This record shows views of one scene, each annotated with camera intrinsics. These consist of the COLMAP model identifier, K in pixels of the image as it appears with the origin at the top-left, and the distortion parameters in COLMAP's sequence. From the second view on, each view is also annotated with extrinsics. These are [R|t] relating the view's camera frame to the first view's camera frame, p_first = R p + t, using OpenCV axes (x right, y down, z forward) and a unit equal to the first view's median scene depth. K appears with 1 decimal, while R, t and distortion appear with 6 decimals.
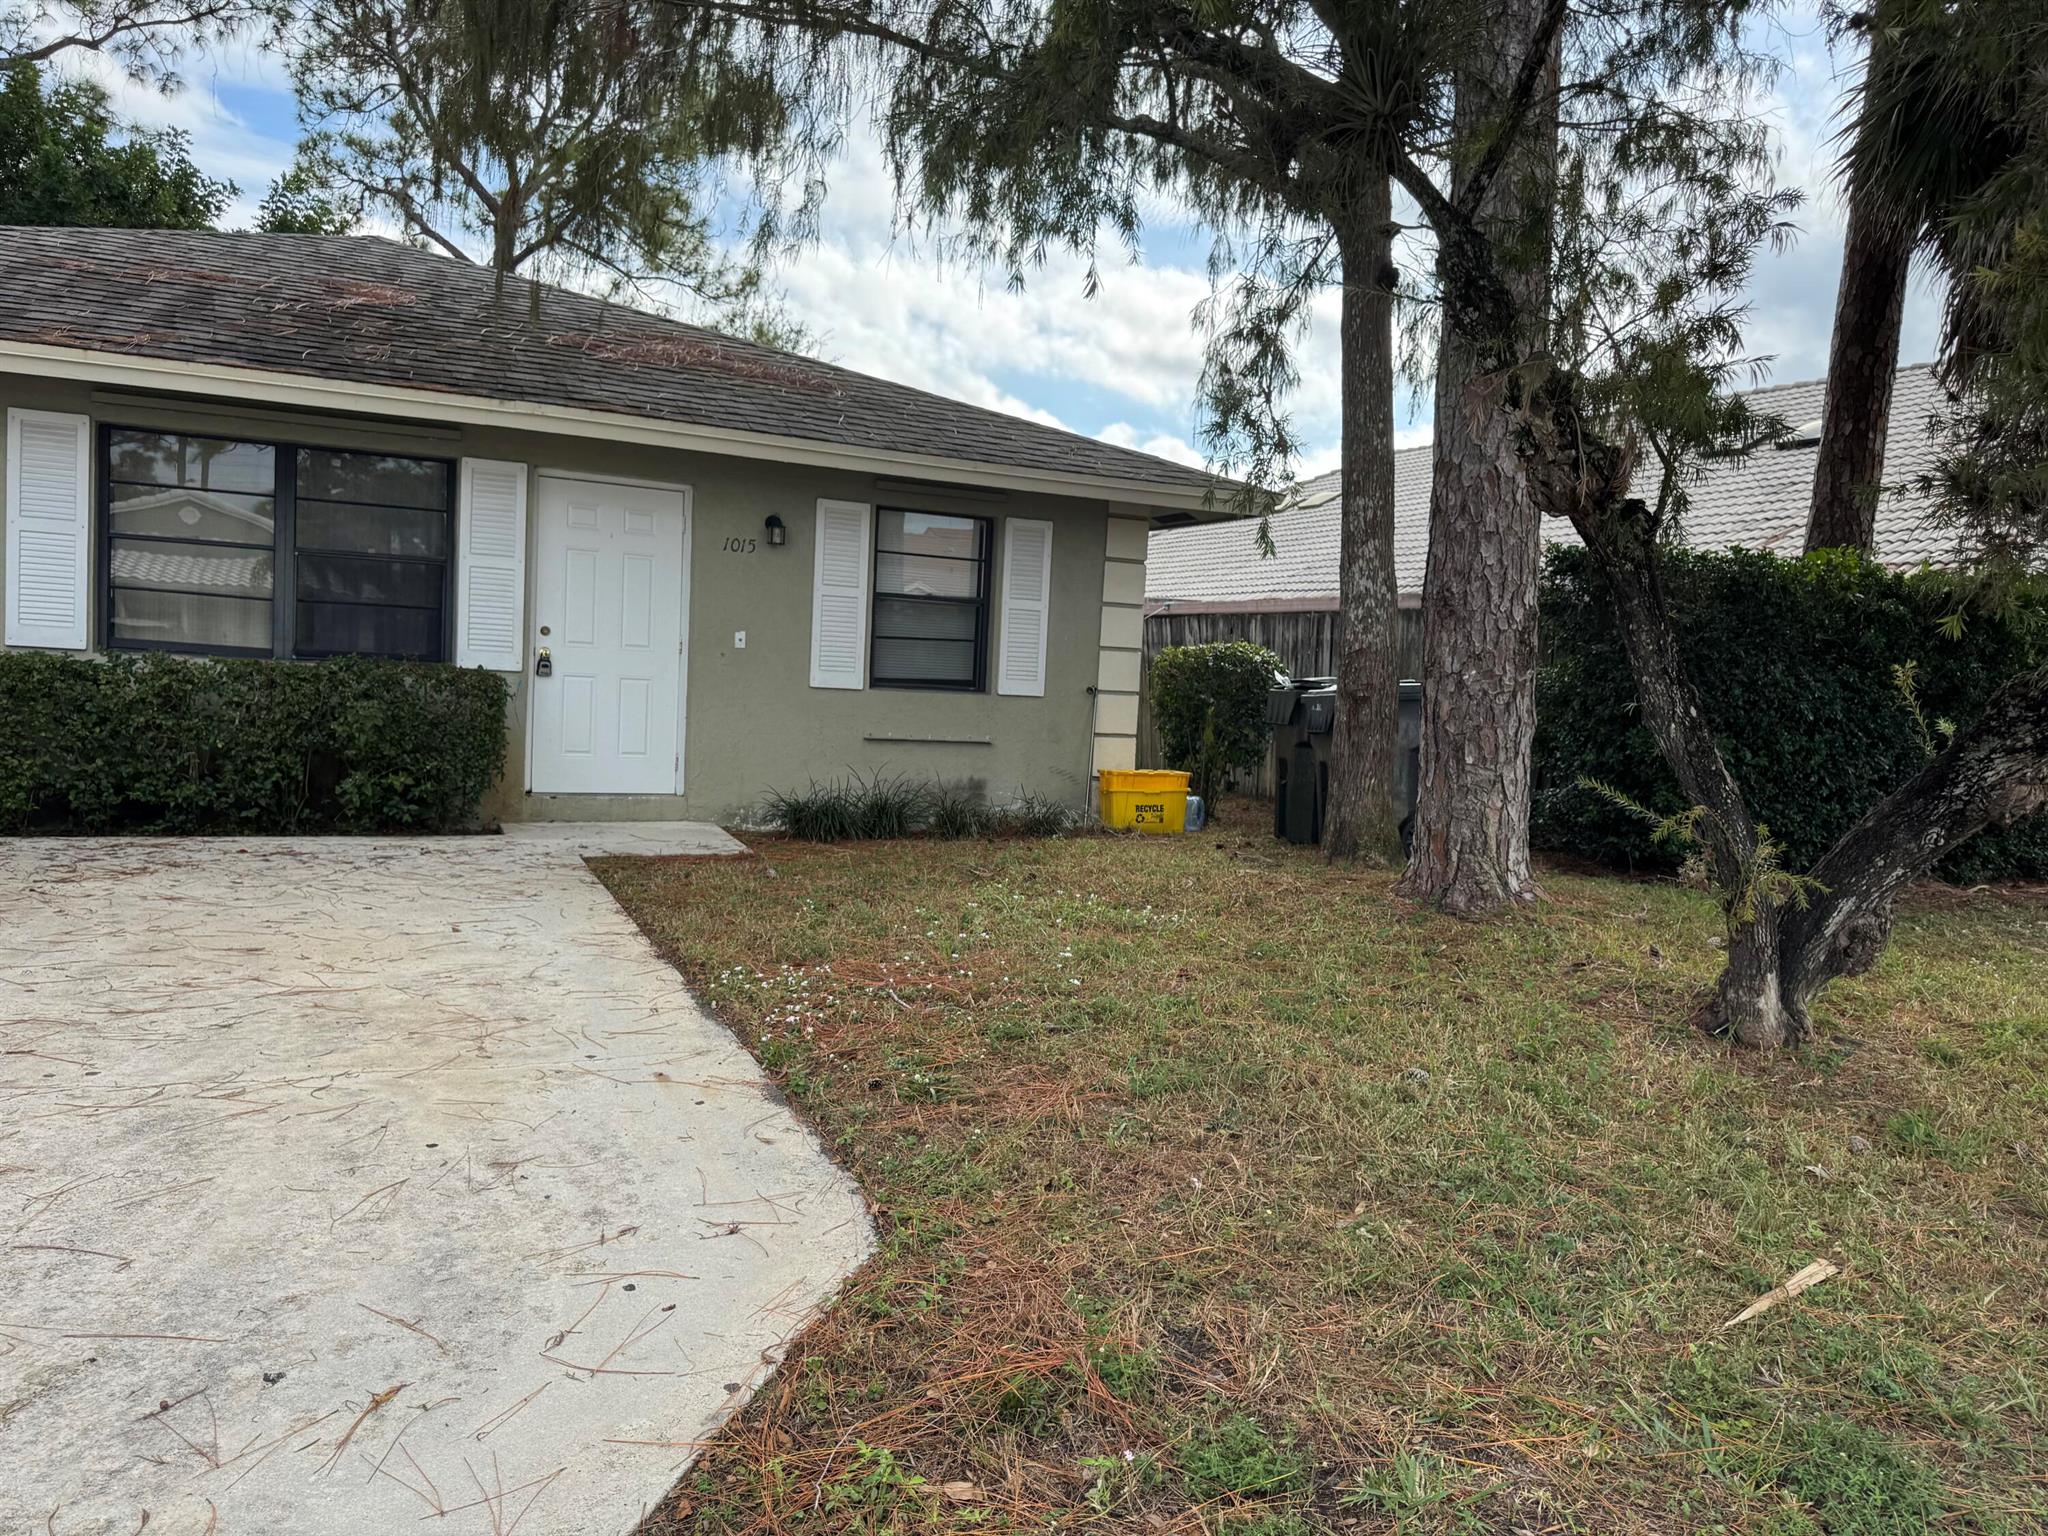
lens RADIAL K [[1460.9, 0, 1028.5], [0, 1460.9, 821.7], [0, 0, 1]] dist [0.049459, -0.052927]
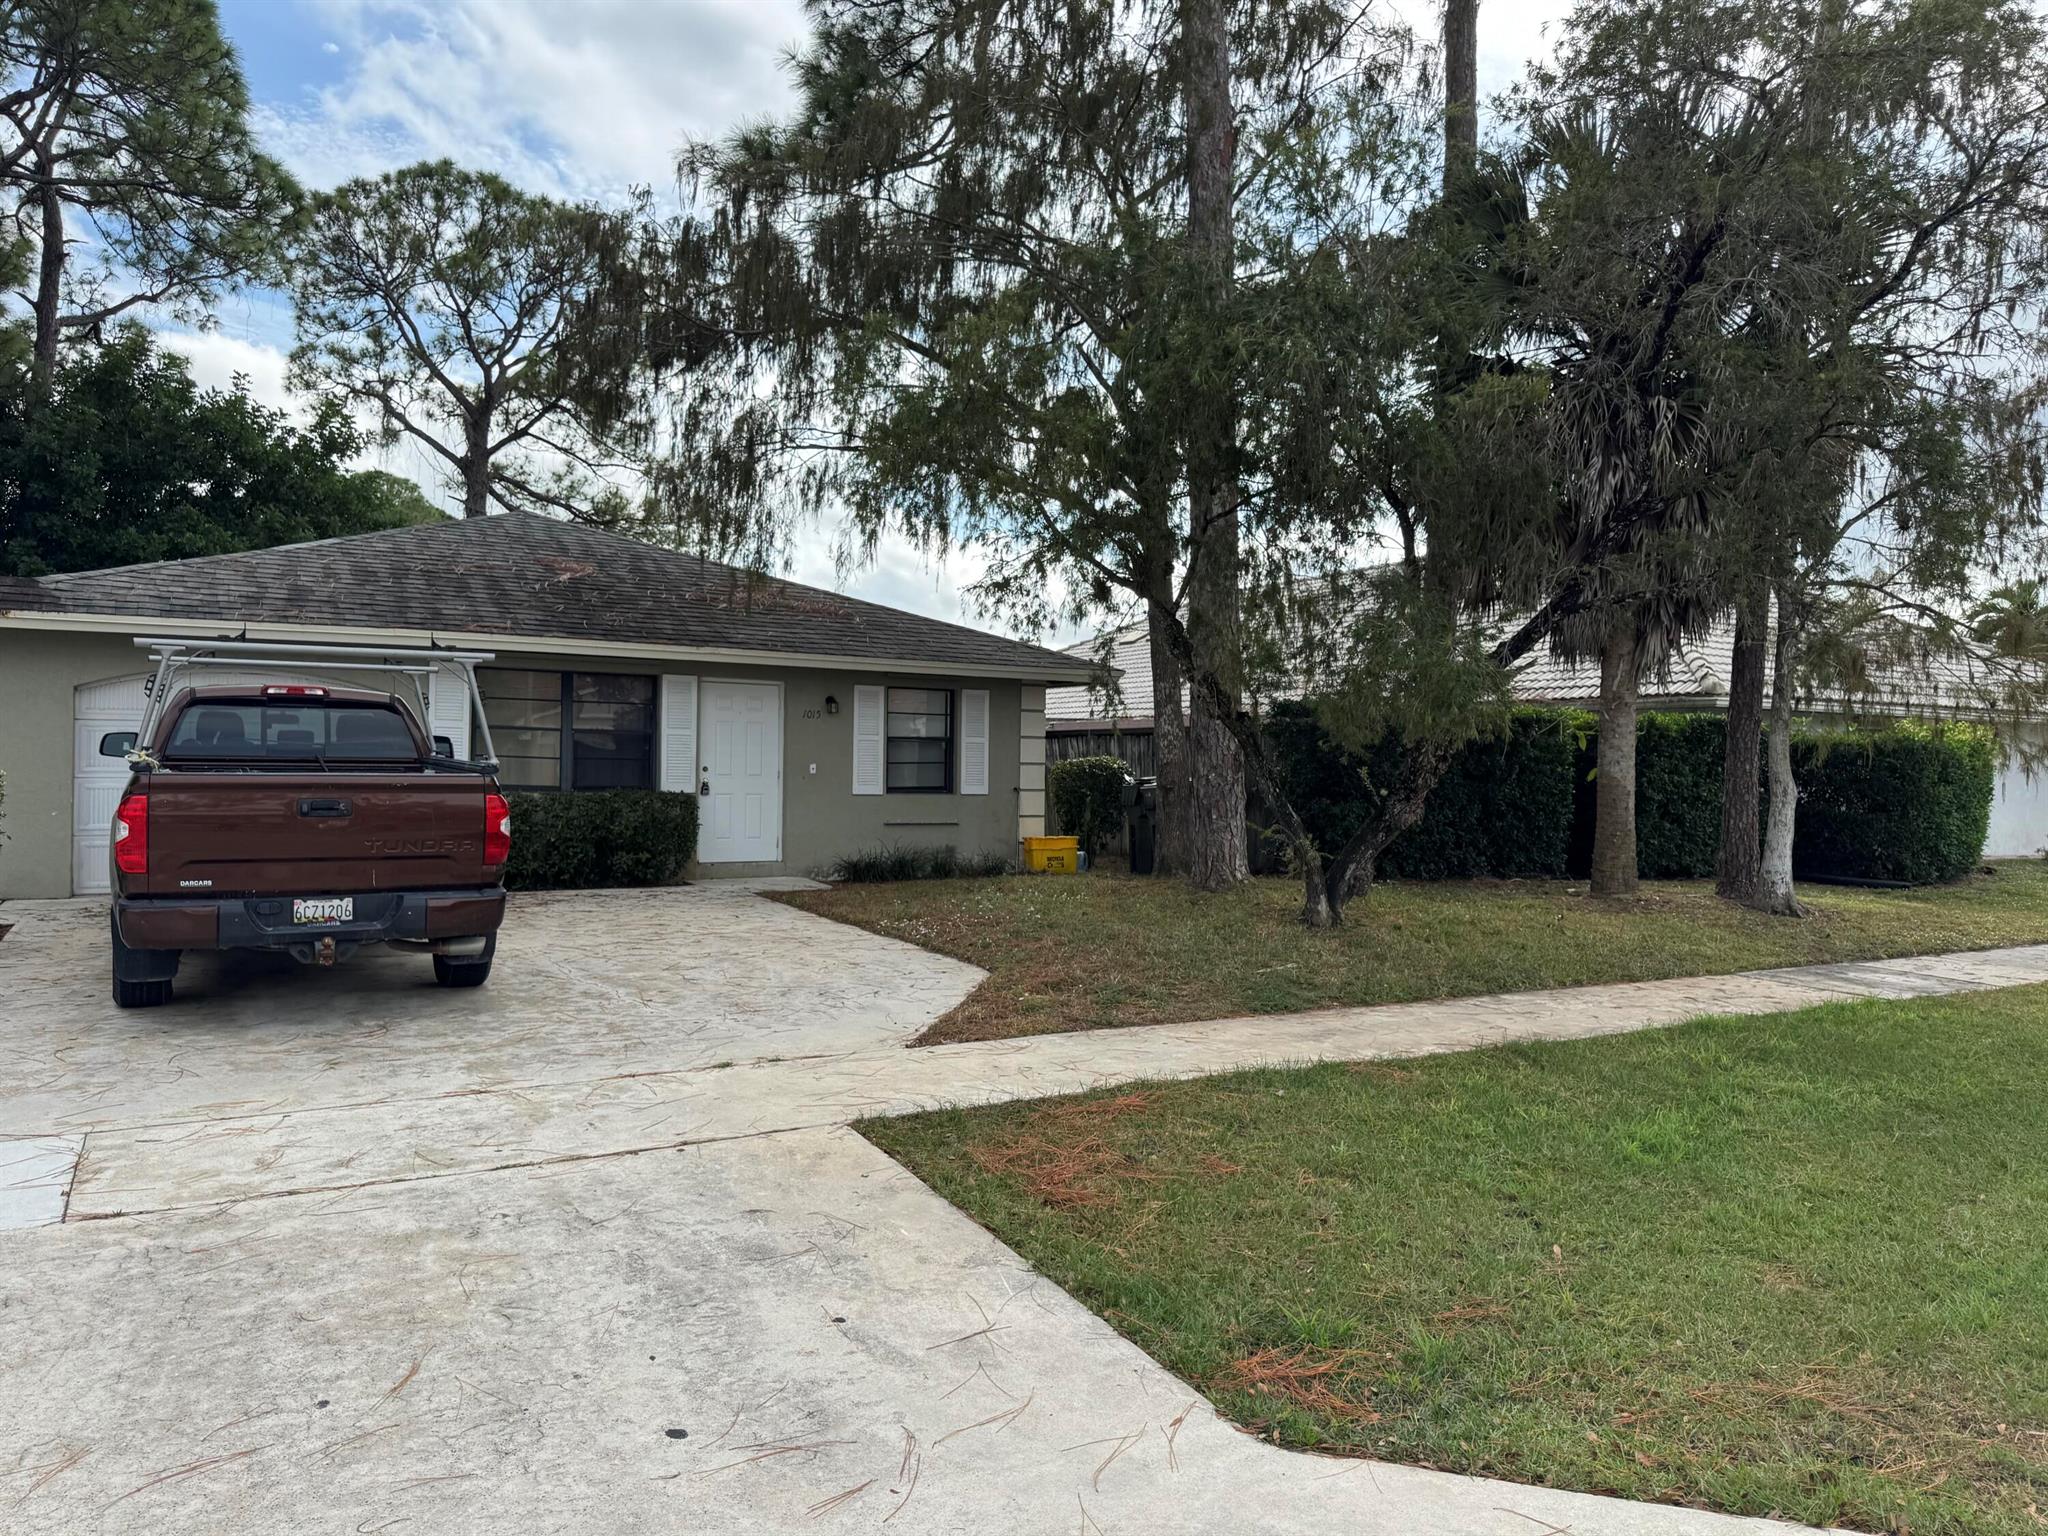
lens RADIAL K [[1460.9, 0, 1039.6], [0, 1460.9, 766.6], [0, 0, 1]] dist [0.049459, -0.052927]
pose [[0.994757, -0.039947, 0.094145, -0.091332], [0.049396, 0.993732, -0.100284, 0.055360], [-0.089549, 0.104408, 0.990495, -0.689217]]
